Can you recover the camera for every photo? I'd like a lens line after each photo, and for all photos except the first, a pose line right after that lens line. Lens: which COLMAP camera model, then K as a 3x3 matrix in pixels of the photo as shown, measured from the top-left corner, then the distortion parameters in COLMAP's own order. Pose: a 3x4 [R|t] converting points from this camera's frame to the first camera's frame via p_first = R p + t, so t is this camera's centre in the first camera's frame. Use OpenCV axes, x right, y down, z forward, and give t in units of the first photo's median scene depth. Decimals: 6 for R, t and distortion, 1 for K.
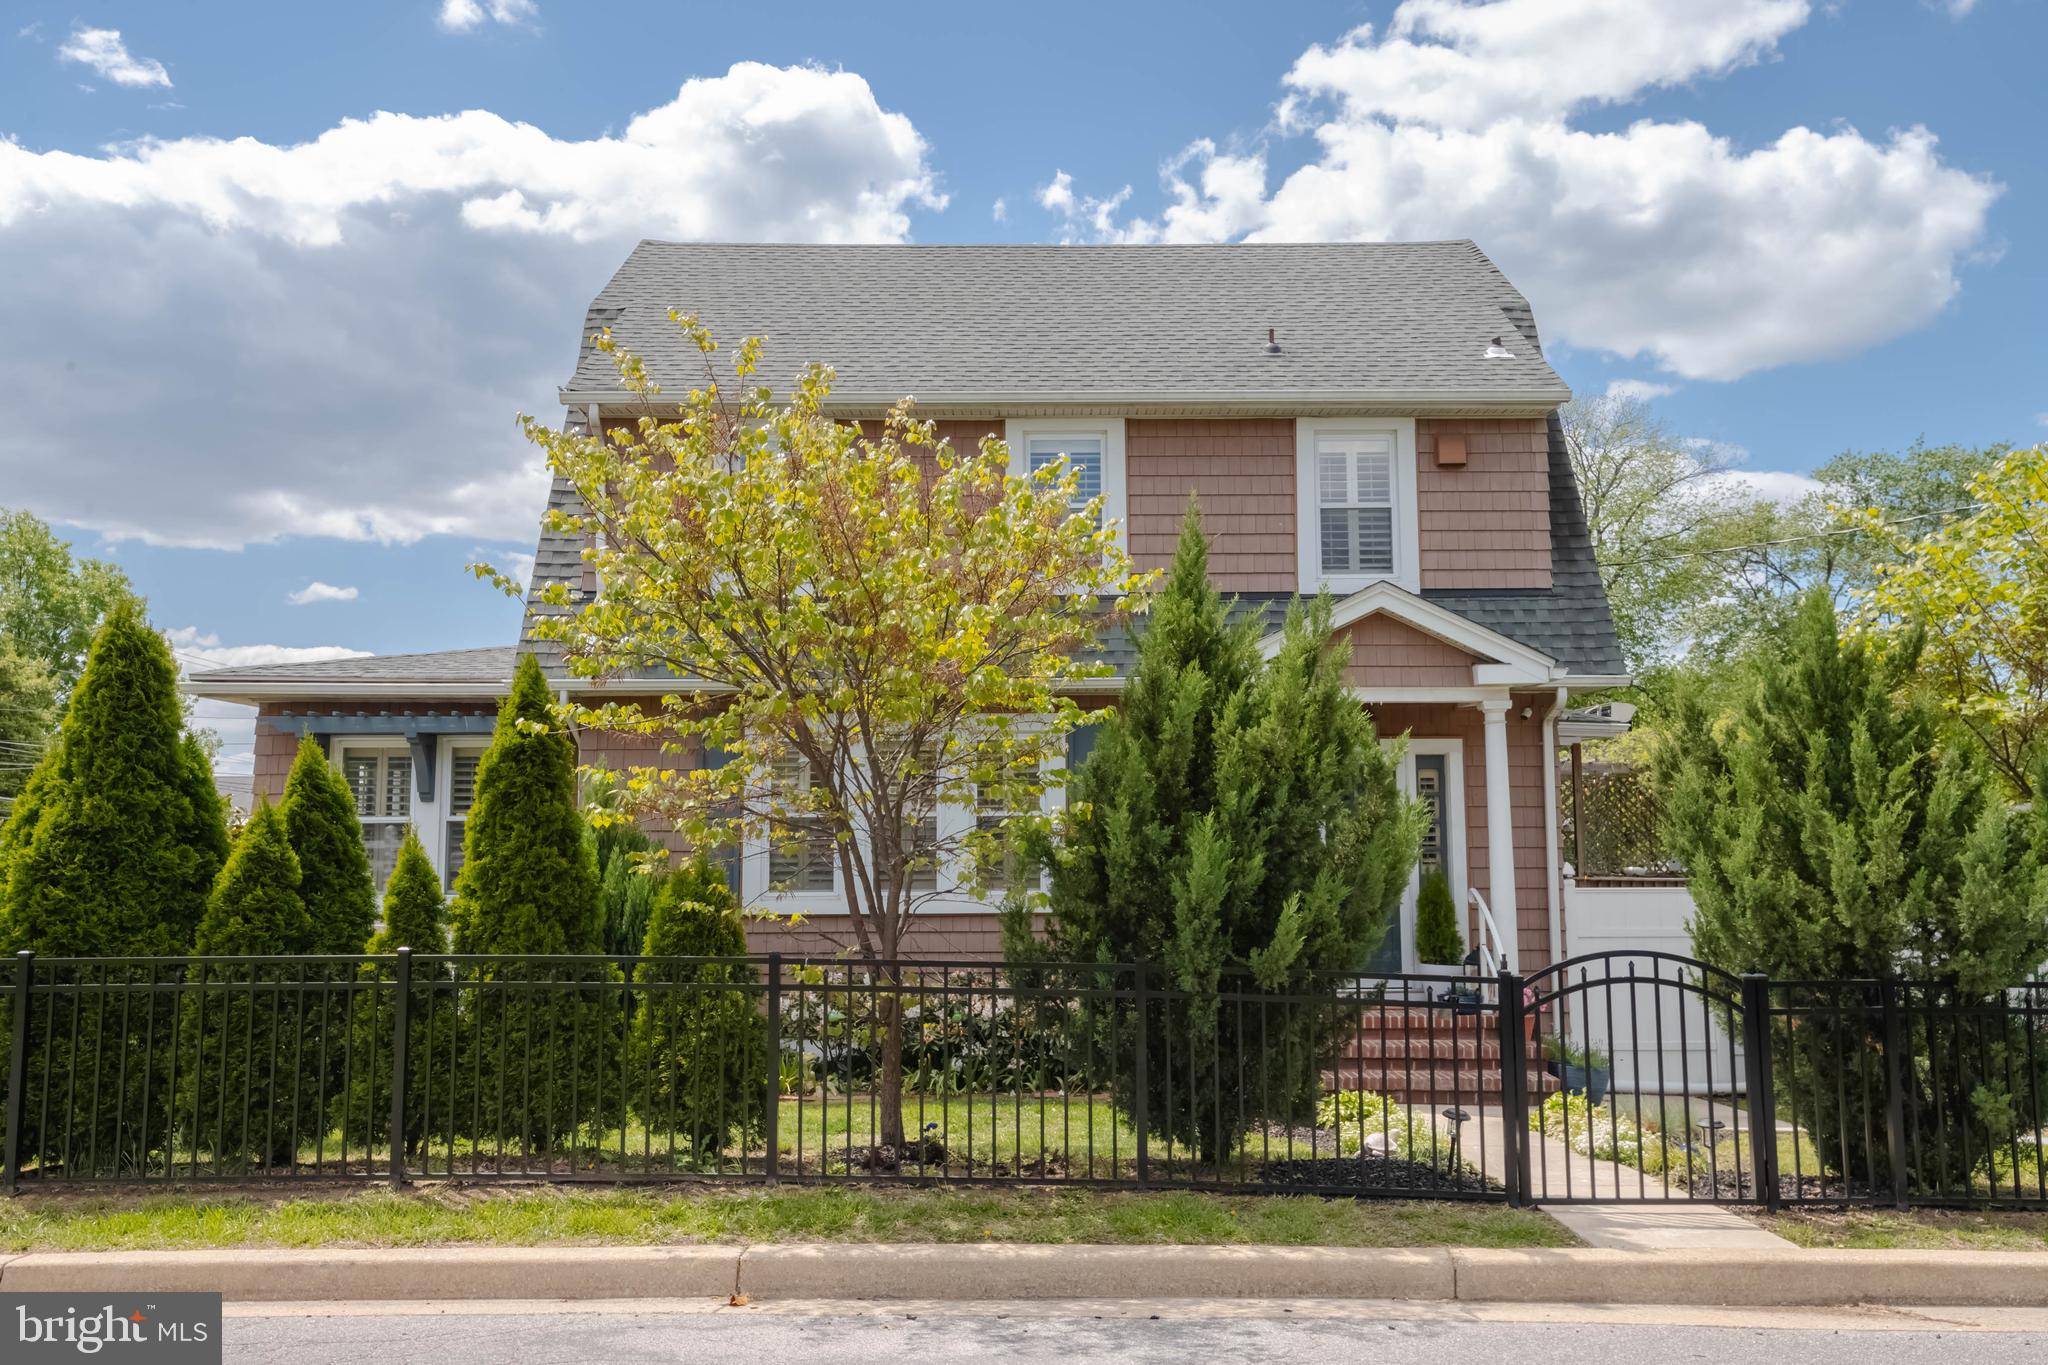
lens RADIAL K [[1665.6, 0, 1057.4], [0, 1665.6, 680.5], [0, 0, 1]] dist [0.040681, 0.000736]
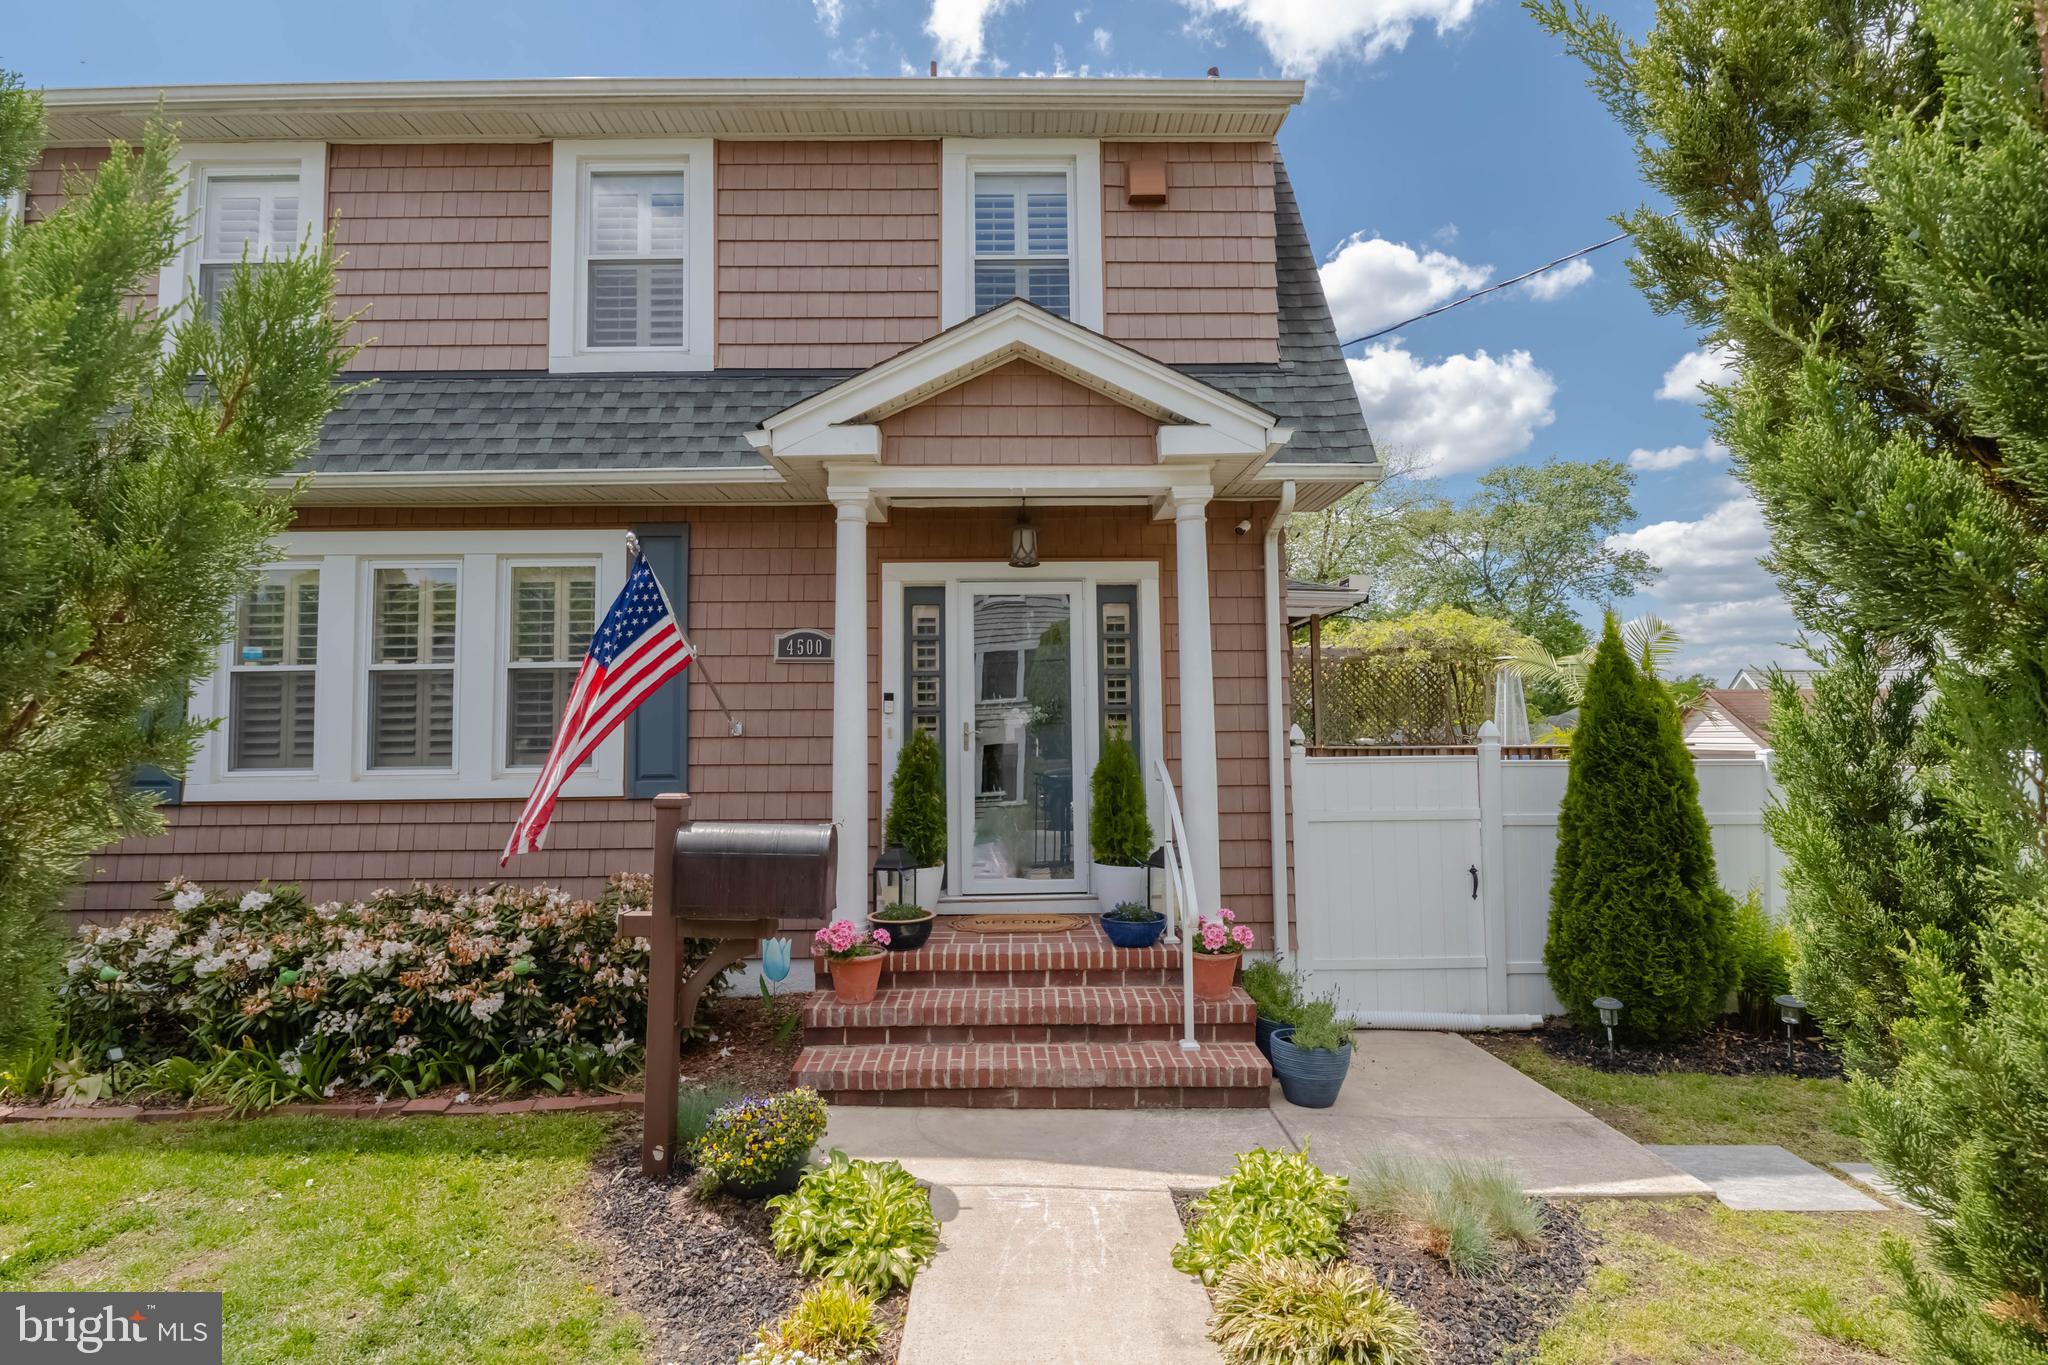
lens RADIAL K [[994.3, 0, 1024.0], [0, 994.3, 682.5], [0, 0, 1]] dist [0.001230, -0.000017]
pose [[0.999932, -0.006388, 0.009744, 0.175791], [0.005936, 0.998936, 0.045730, 0.067862], [-0.010025, -0.045669, 0.998906, 0.546561]]
